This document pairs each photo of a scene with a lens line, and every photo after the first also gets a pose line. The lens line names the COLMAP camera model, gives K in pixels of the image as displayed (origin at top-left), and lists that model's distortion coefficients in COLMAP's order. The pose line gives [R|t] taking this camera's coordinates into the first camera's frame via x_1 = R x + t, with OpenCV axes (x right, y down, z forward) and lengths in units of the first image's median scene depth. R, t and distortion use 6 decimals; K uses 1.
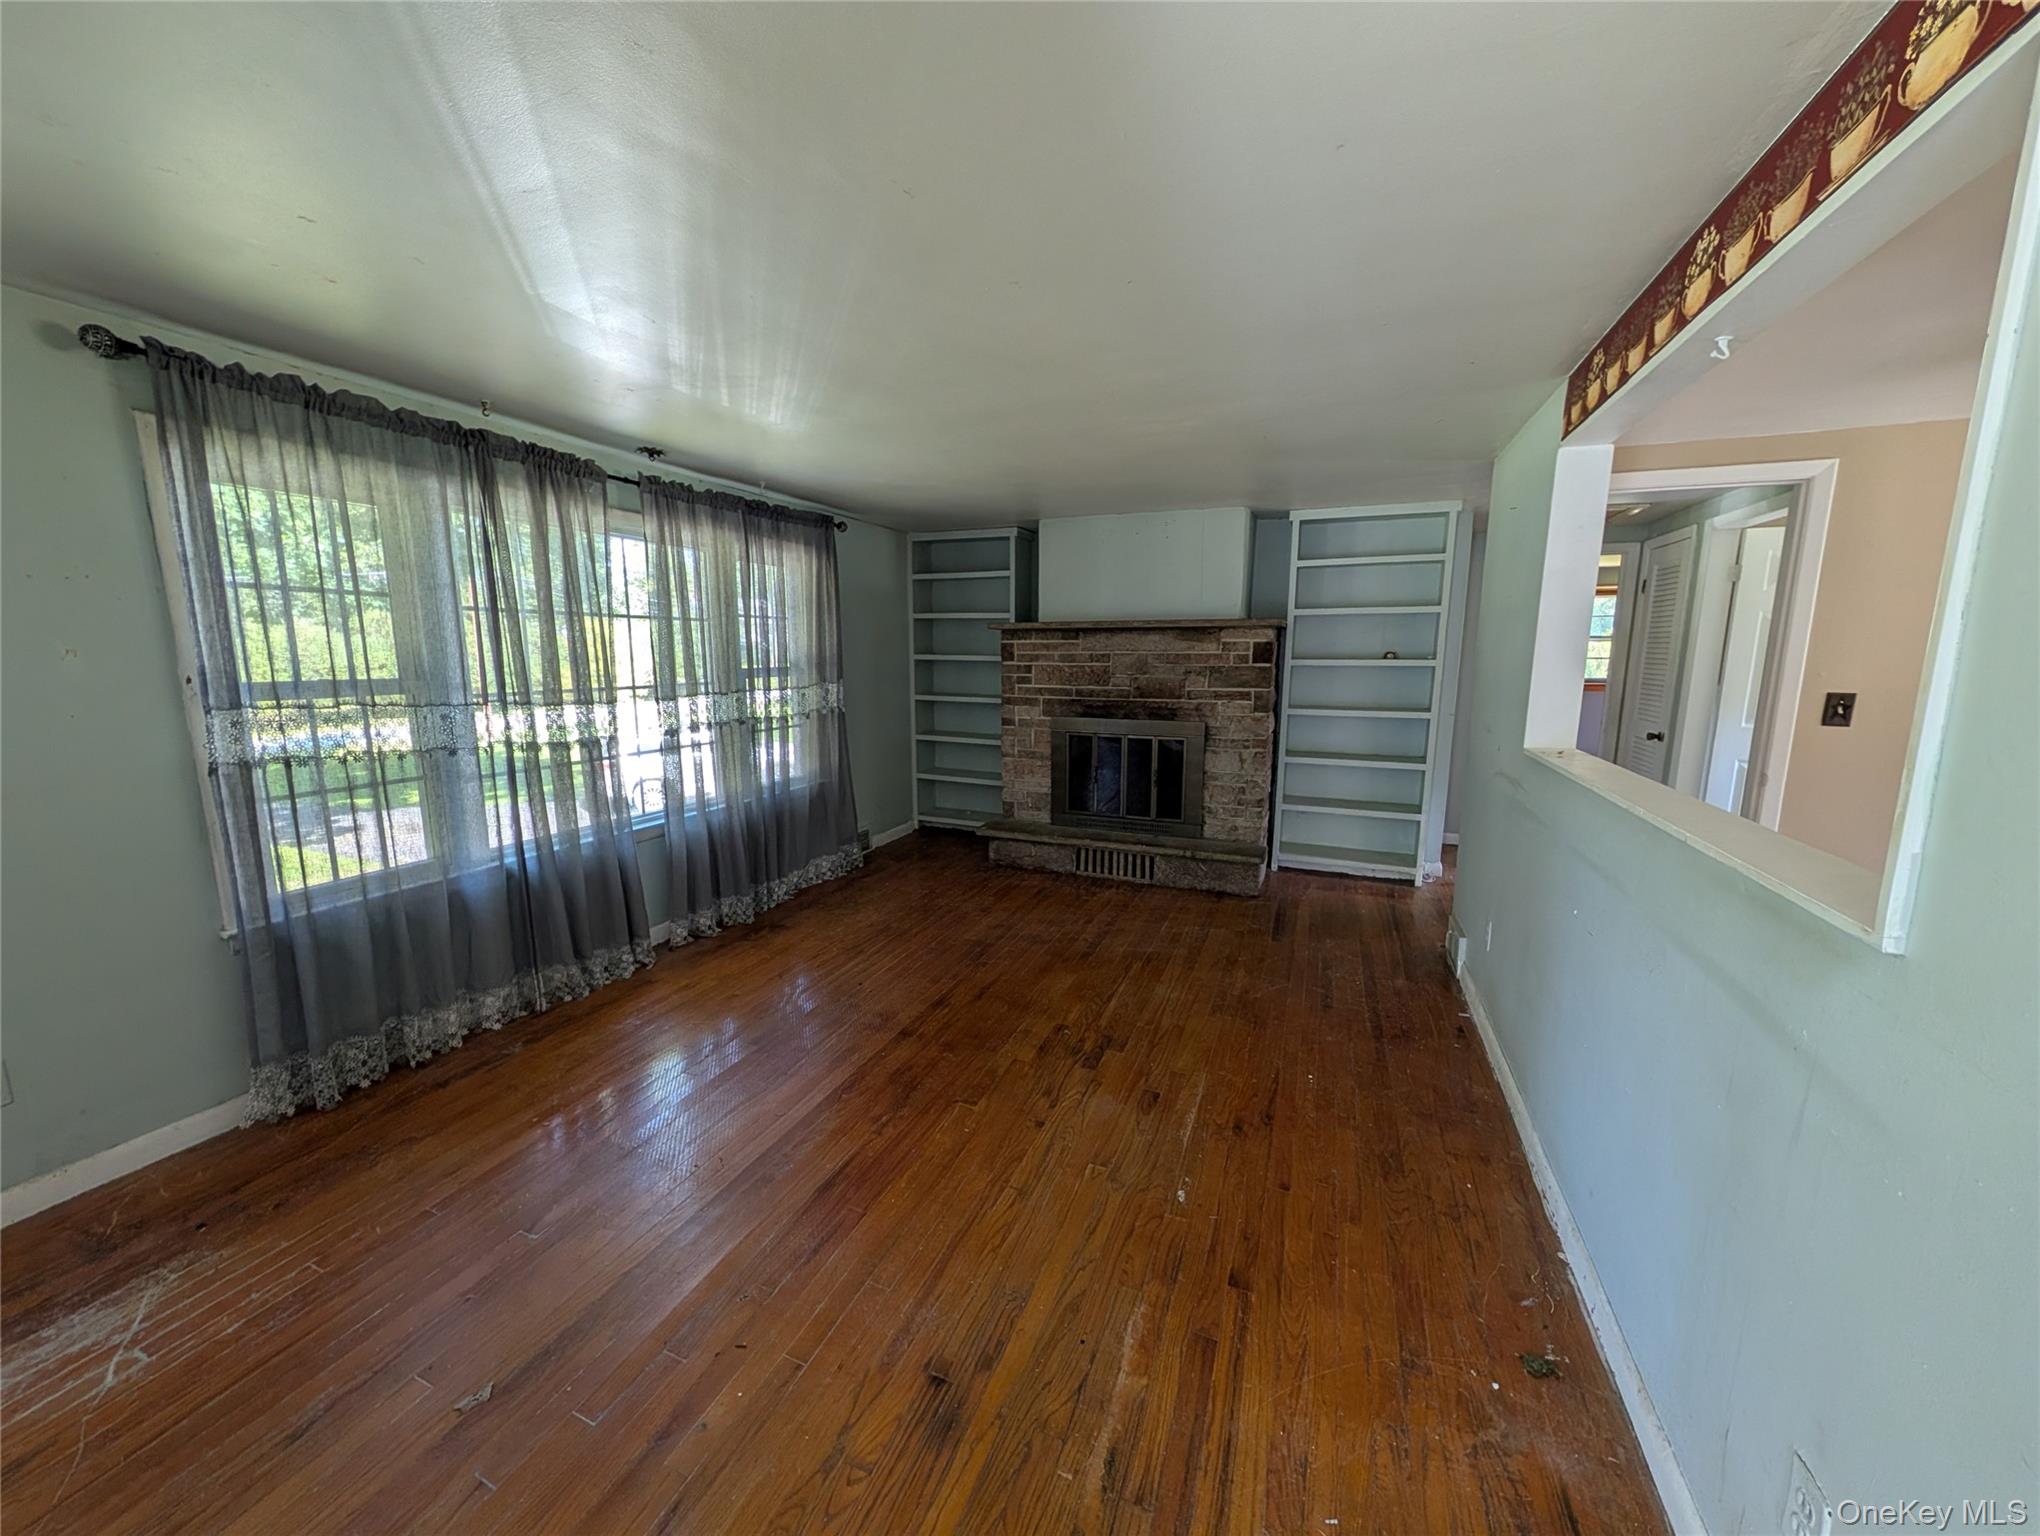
lens RADIAL K [[741.4, 0, 1018.4], [0, 741.4, 771.2], [0, 0, 1]] dist [-0.000112, -0.000069]
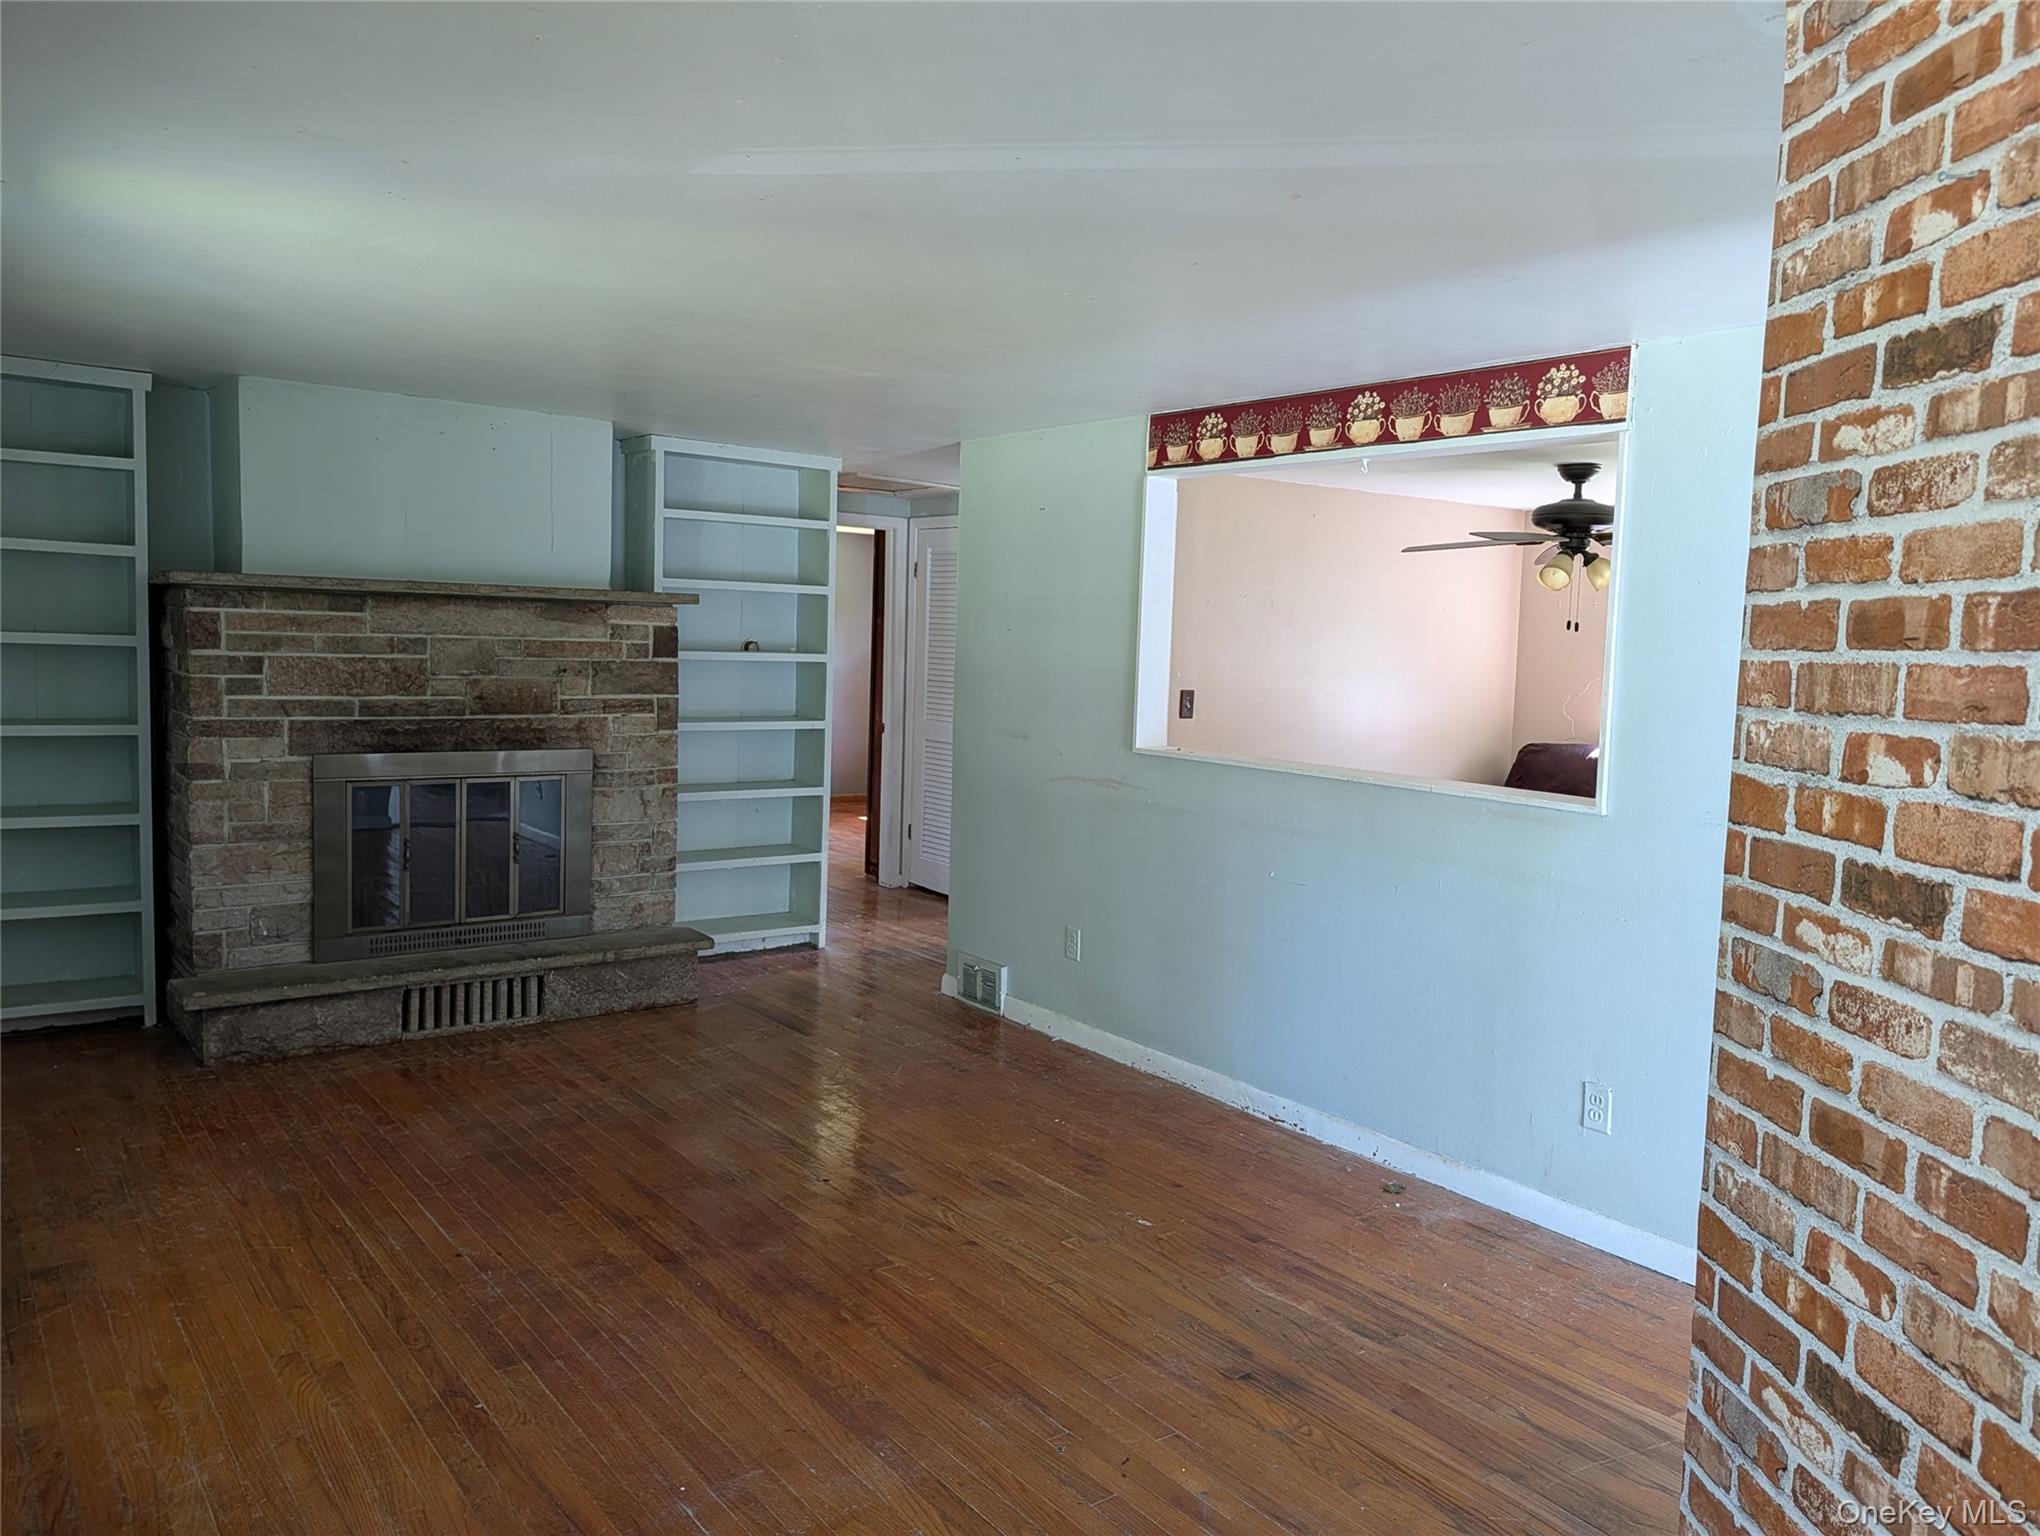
lens RADIAL K [[1454.3, 0, 1009.4], [0, 1454.3, 767.7], [0, 0, 1]] dist [0.033151, -0.030535]
pose [[0.507510, -0.064310, 0.859243, -0.836255], [0.108177, 0.994076, 0.010508, -0.031698], [-0.854828, 0.087617, 0.511460, 0.073359]]
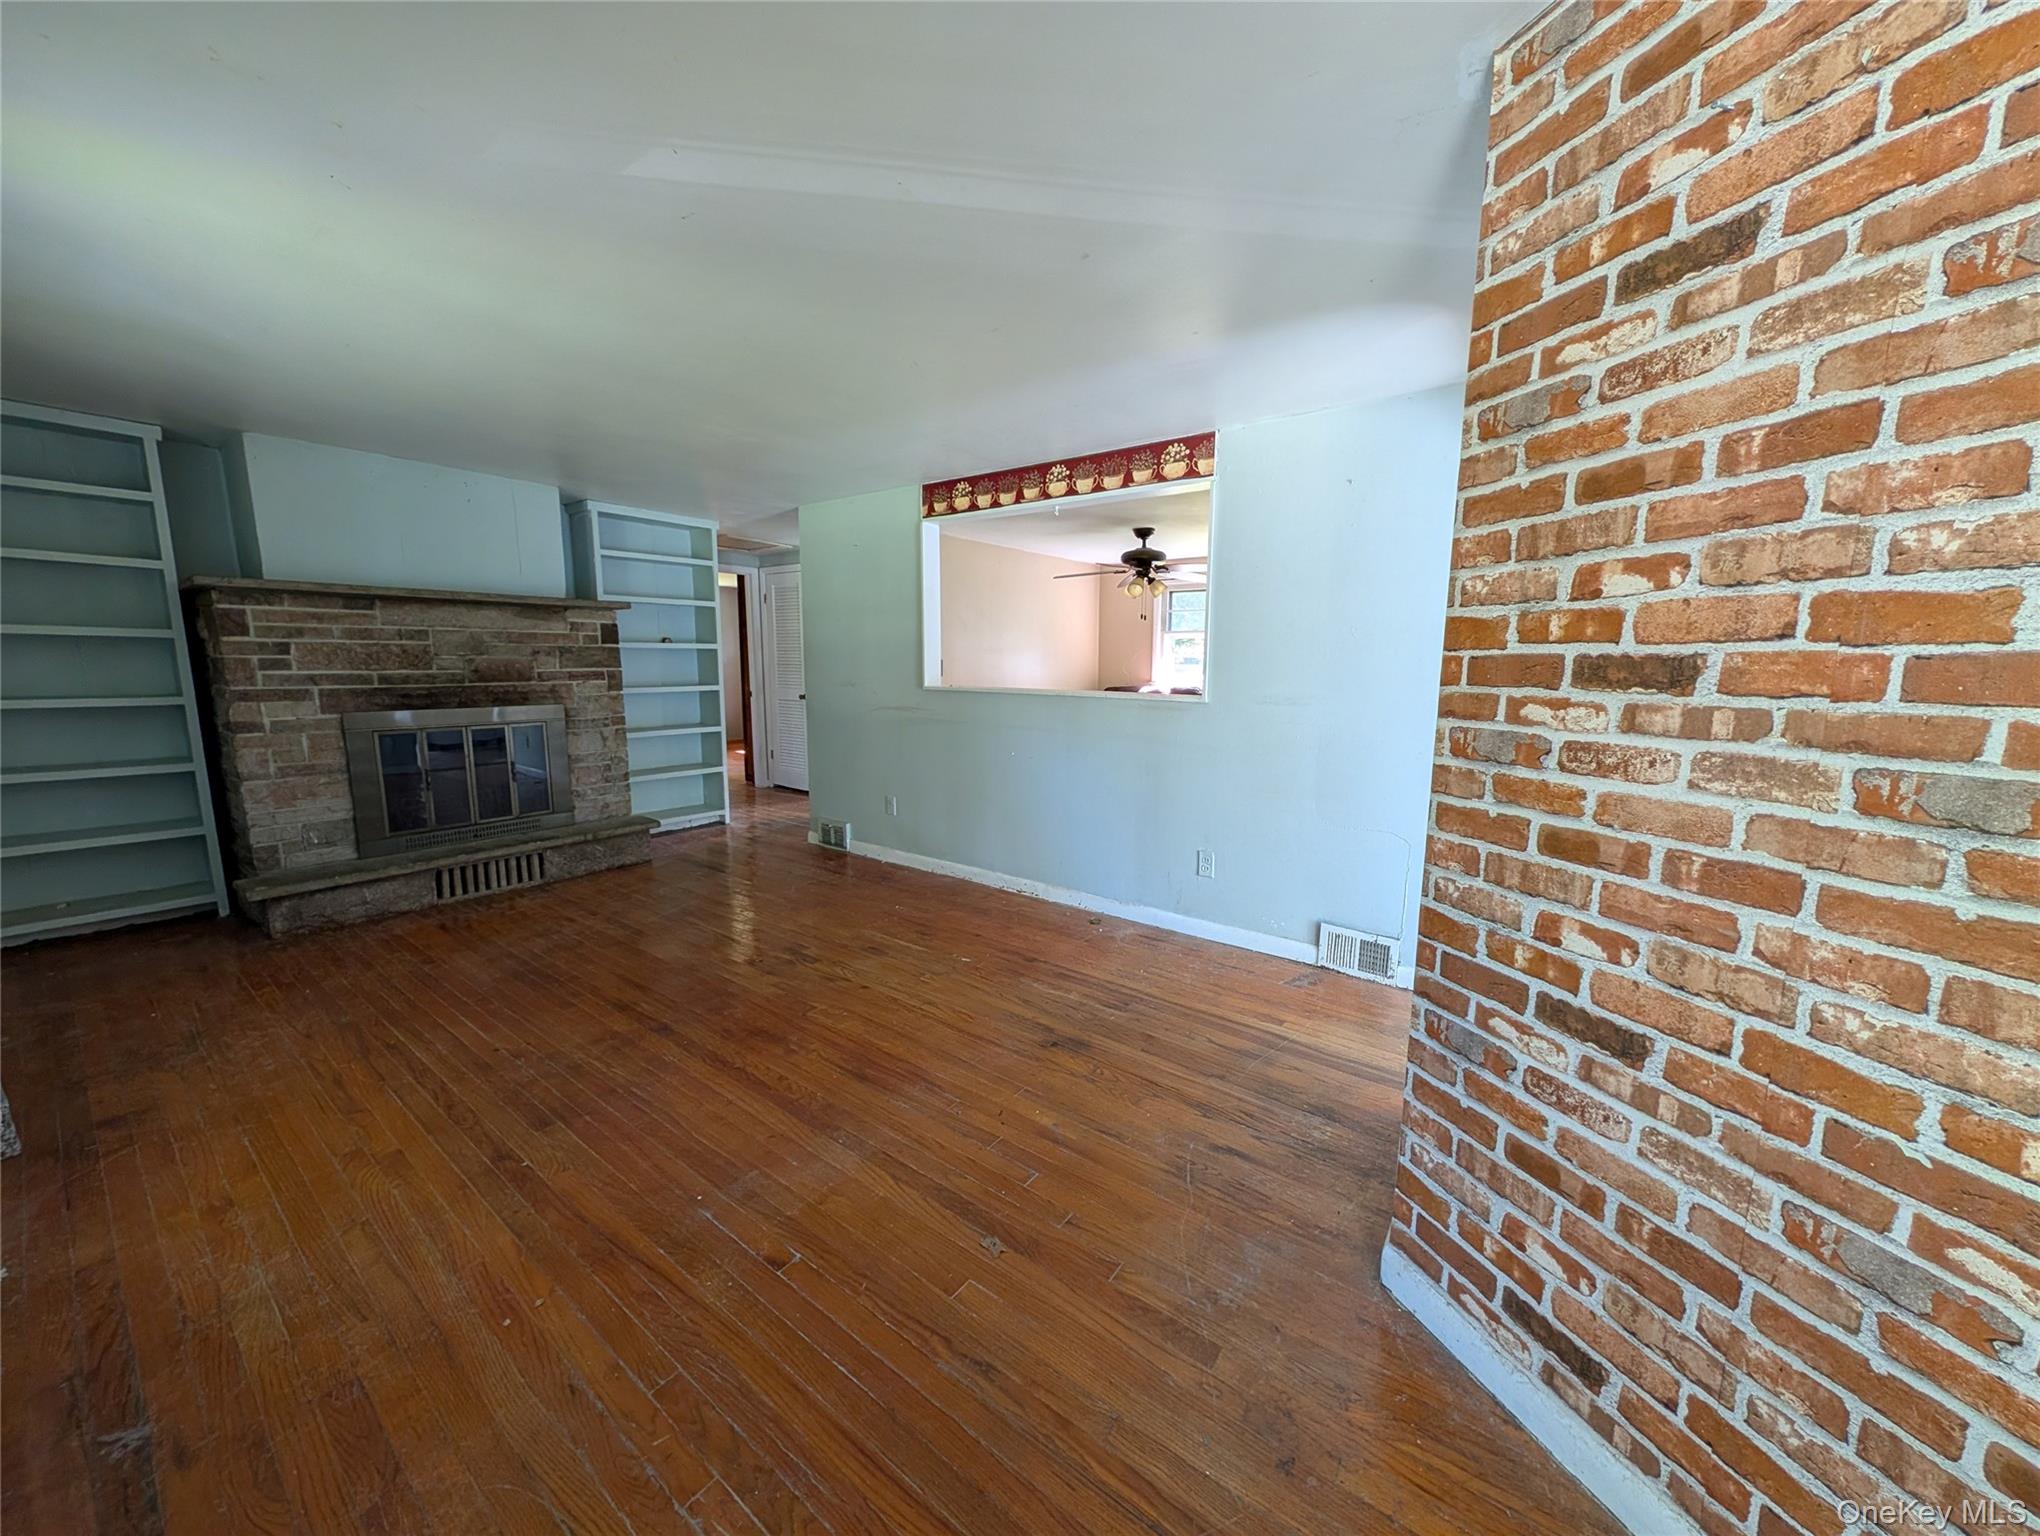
lens RADIAL K [[737.6, 0, 1015.7], [0, 737.6, 772.3], [0, 0, 1]] dist [0.002286, -0.000018]
pose [[0.250158, -0.146420, 0.957070, -0.702837], [0.151253, 0.982272, 0.110742, 0.005658], [-0.956318, 0.117057, 0.267870, 0.239852]]
